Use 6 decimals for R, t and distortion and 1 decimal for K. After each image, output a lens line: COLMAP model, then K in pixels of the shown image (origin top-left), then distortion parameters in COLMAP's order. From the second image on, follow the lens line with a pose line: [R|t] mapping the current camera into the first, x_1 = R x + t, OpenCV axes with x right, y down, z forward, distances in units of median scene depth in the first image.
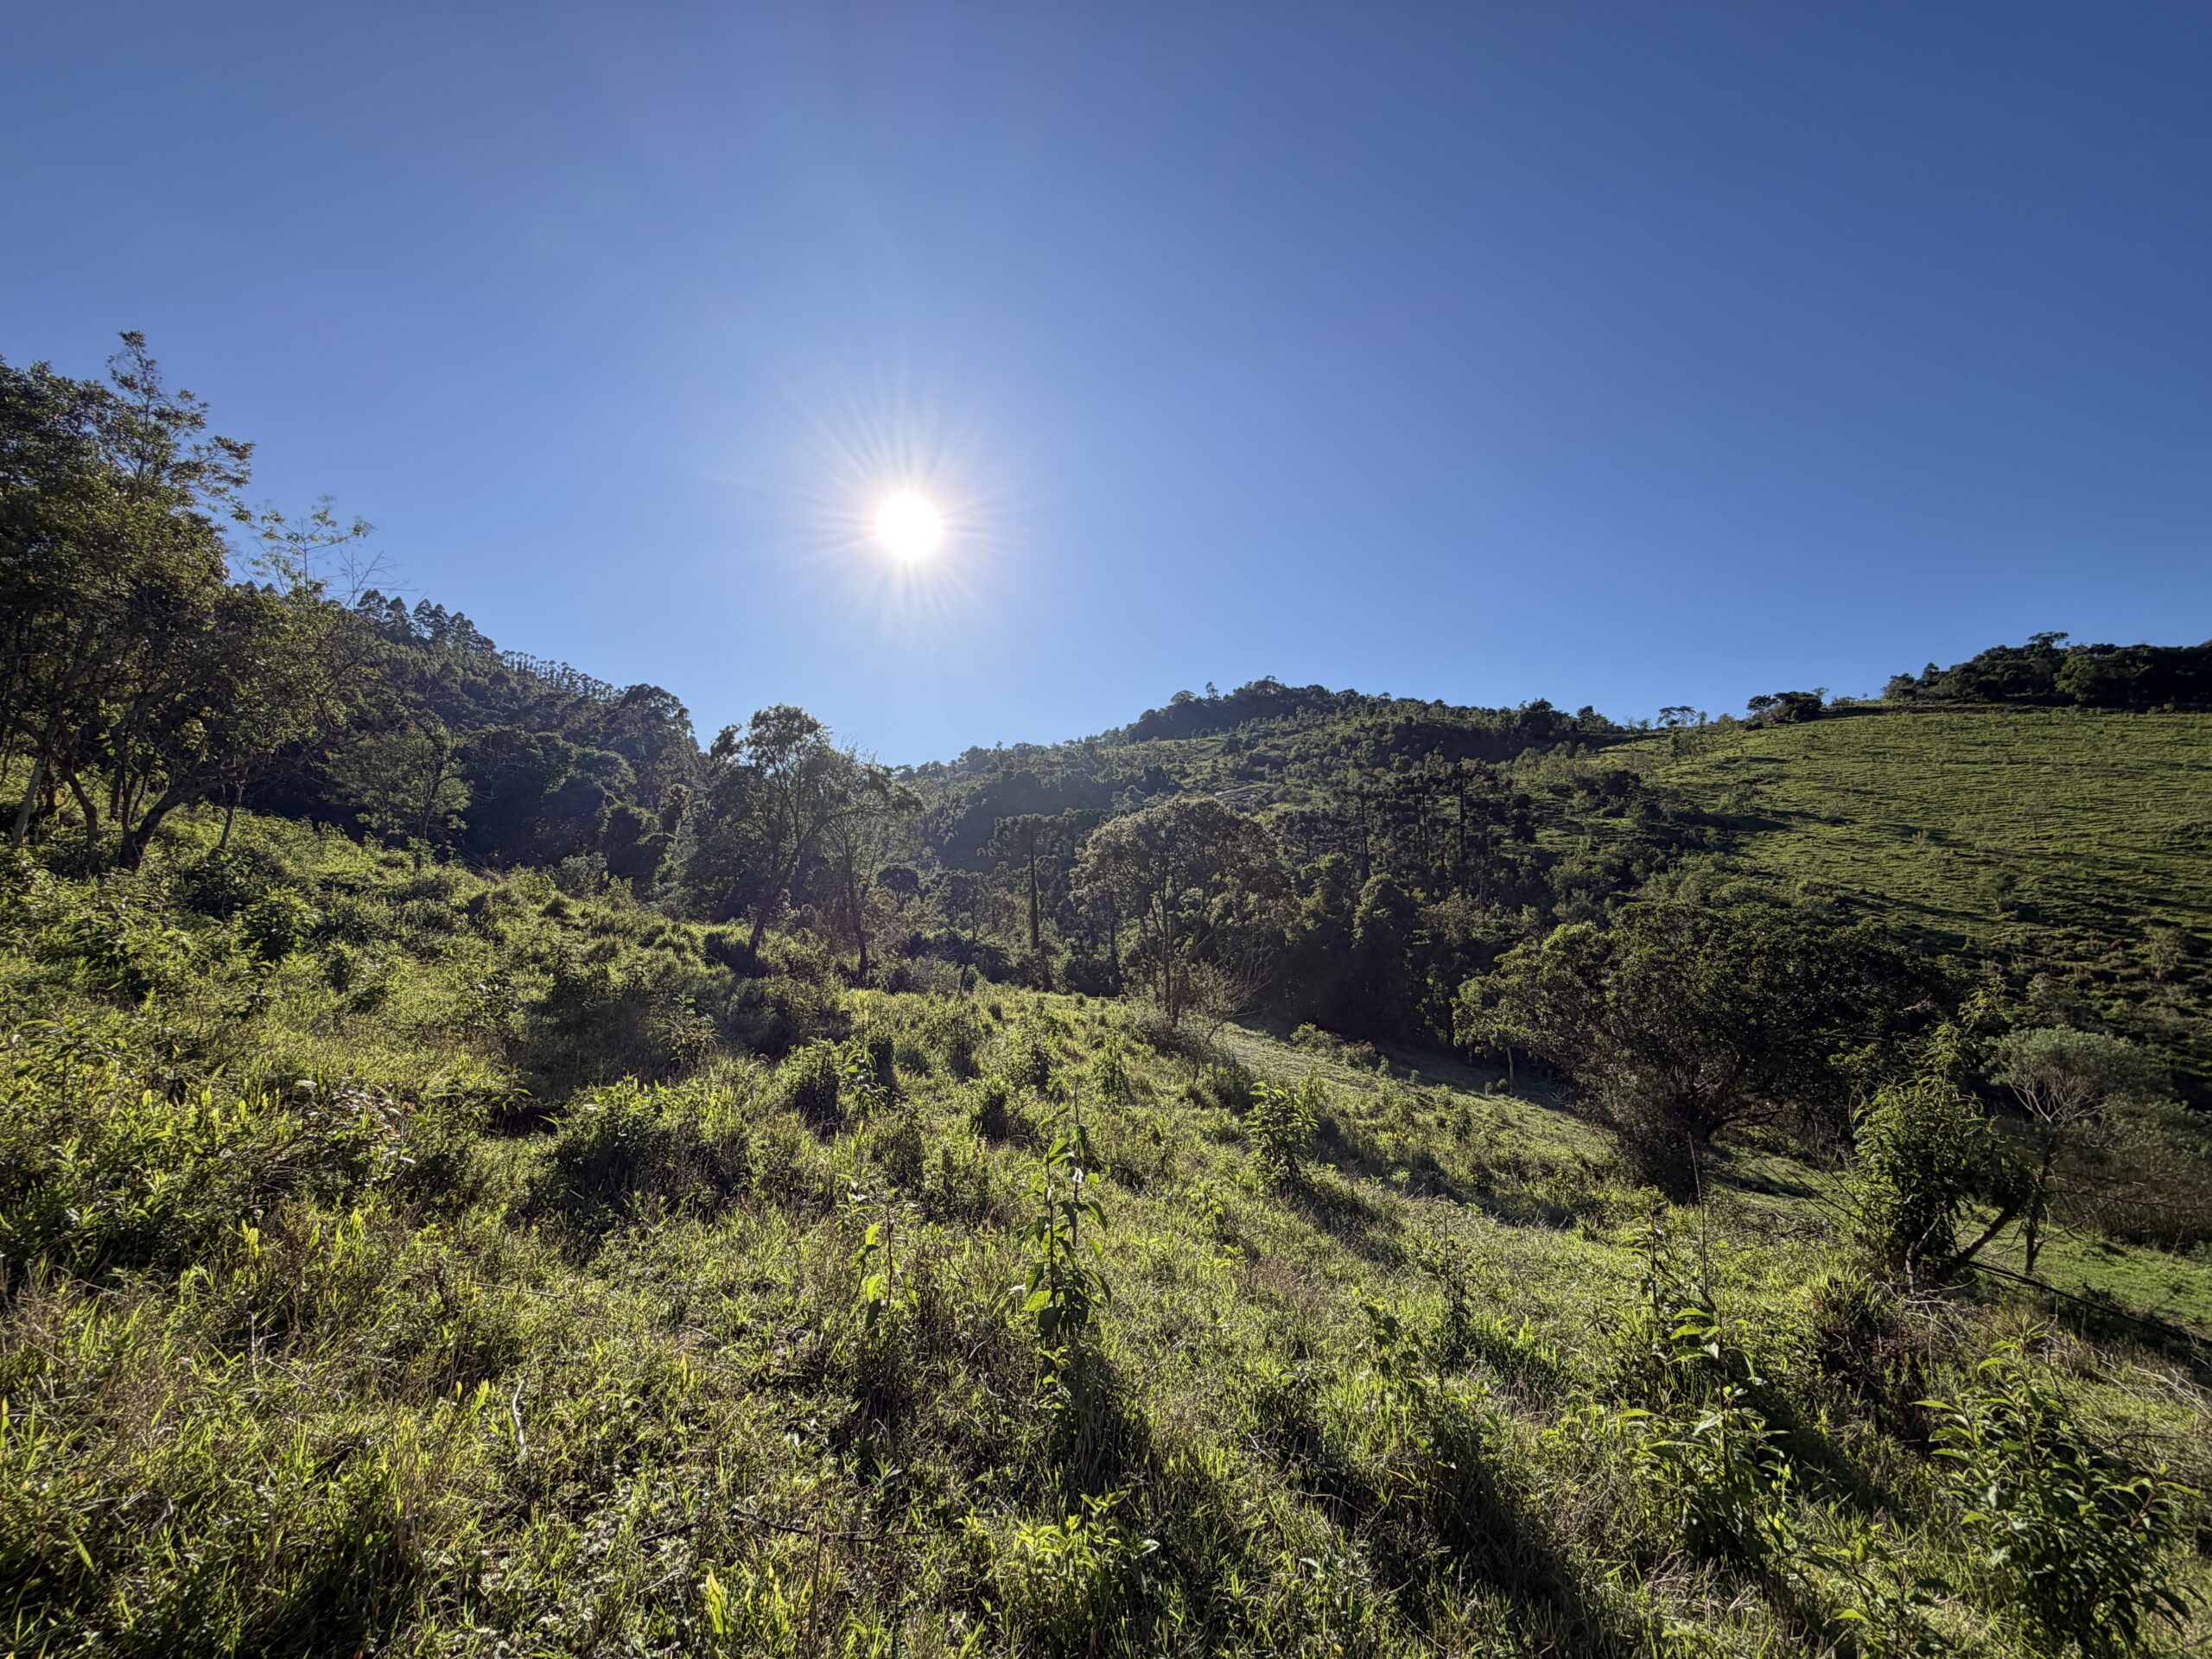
lens RADIAL K [[882.6, 0, 1101.1], [0, 882.6, 826.5], [0, 0, 1]] dist [0.001334, -0.000356]
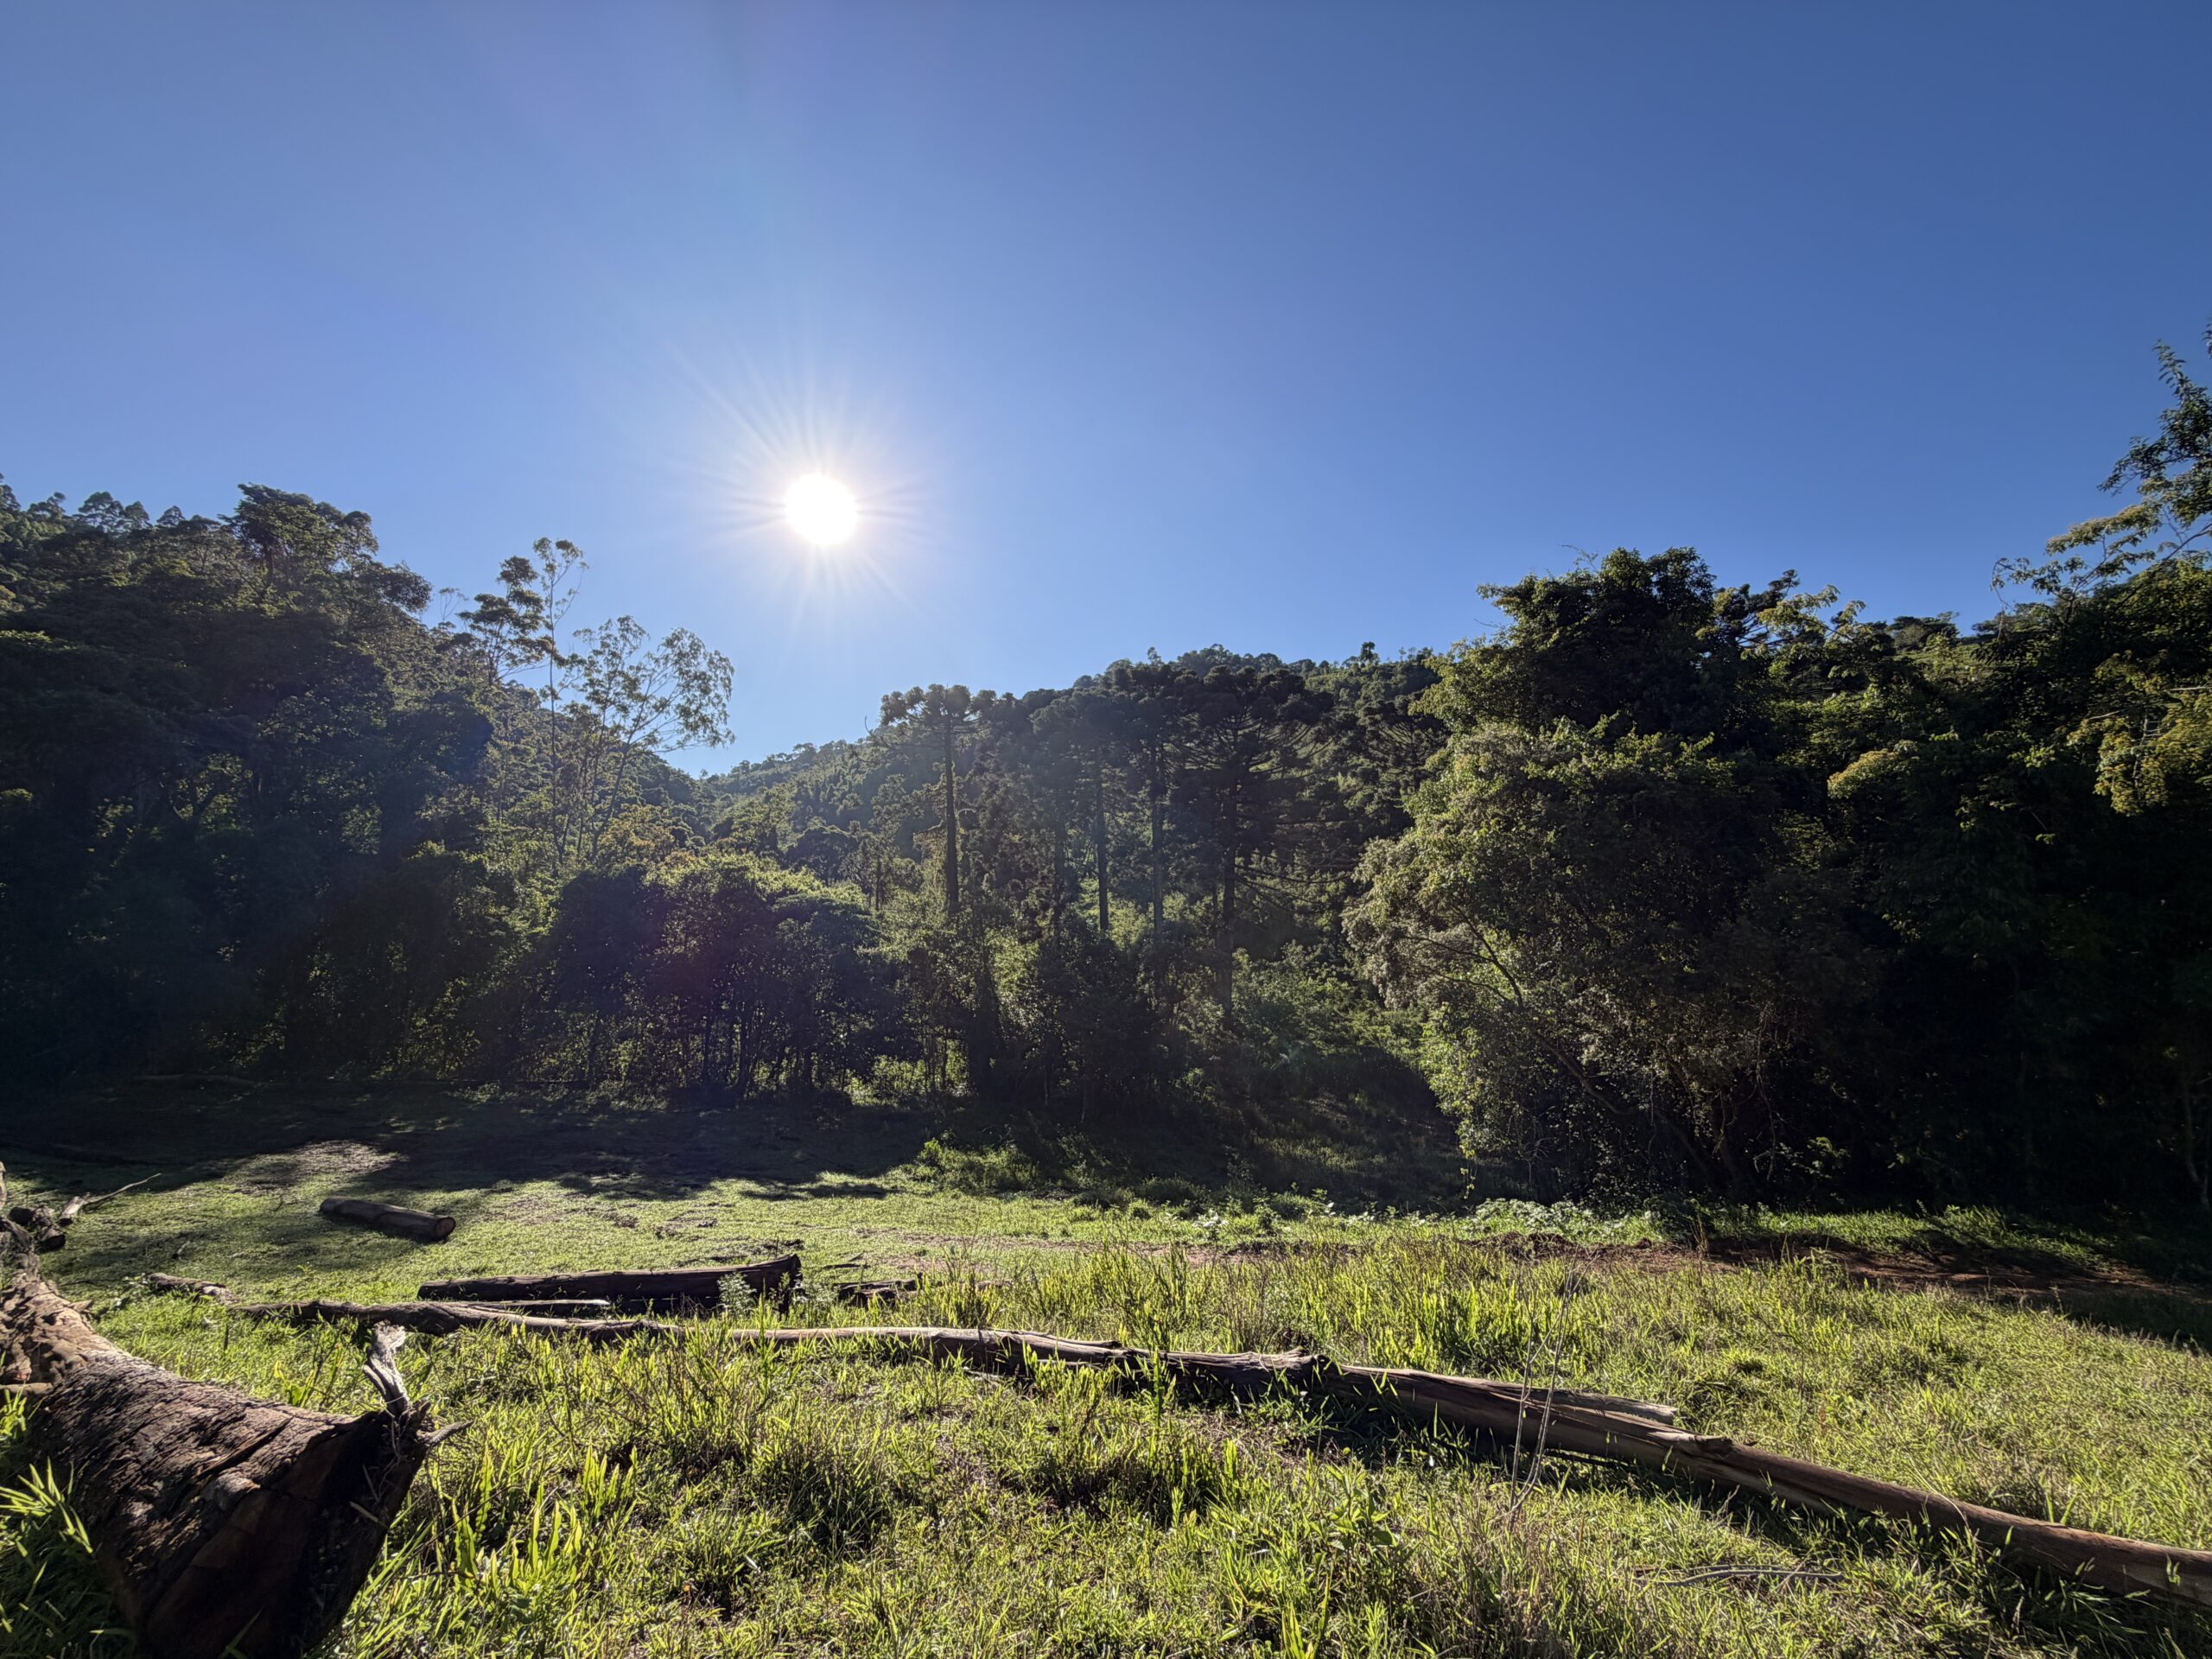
lens RADIAL K [[882.6, 0, 1101.1], [0, 882.6, 826.5], [0, 0, 1]] dist [0.001334, -0.000356]
pose [[0.995541, 0.007805, 0.094006, -0.010478], [-0.007742, 0.999969, -0.001040, 0.018595], [-0.094011, 0.000308, 0.995571, 0.109926]]
